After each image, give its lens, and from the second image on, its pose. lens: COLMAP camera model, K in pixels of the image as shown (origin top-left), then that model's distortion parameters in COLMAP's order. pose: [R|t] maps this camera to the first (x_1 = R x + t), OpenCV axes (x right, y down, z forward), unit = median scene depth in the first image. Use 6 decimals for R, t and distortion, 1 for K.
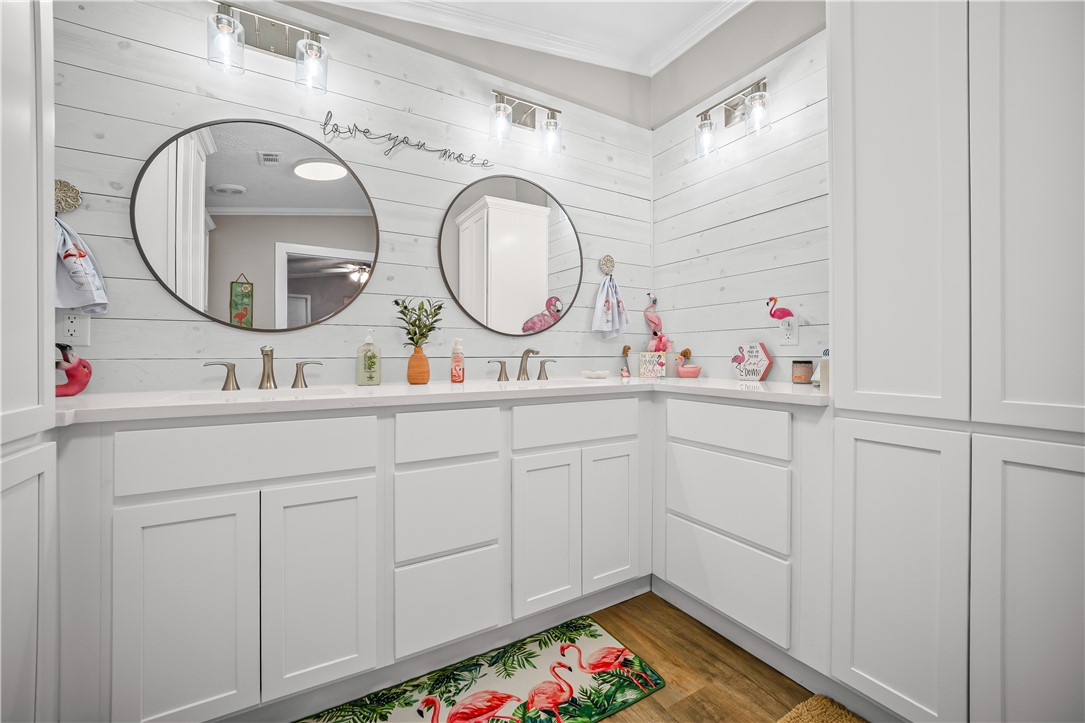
lens RADIAL K [[440.3, 0, 553.7], [0, 440.3, 348.5], [0, 0, 1]] dist [-0.026992, 0.006288]
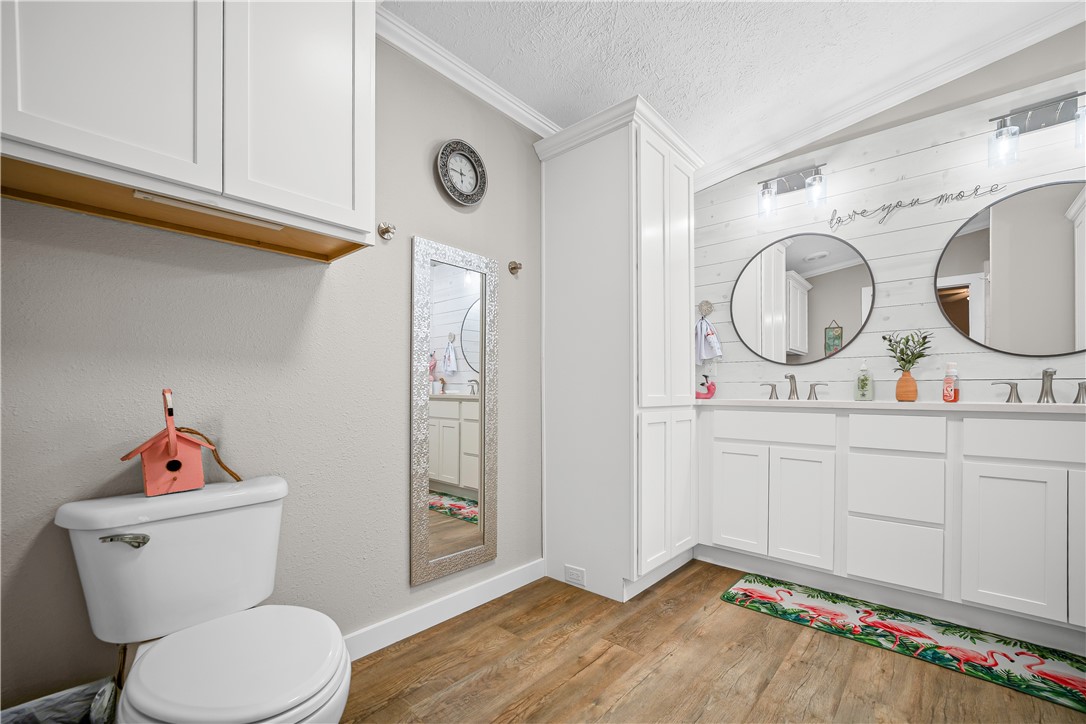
lens RADIAL K [[464.6, 0, 543.7], [0, 464.6, 394.6], [0, 0, 1]] dist [-0.020586, 0.003689]
pose [[0.302316, 0.006066, -0.953188, 0.667208], [0.006775, 0.999941, 0.008512, 0.047857], [0.953184, -0.009031, 0.302257, -0.395558]]
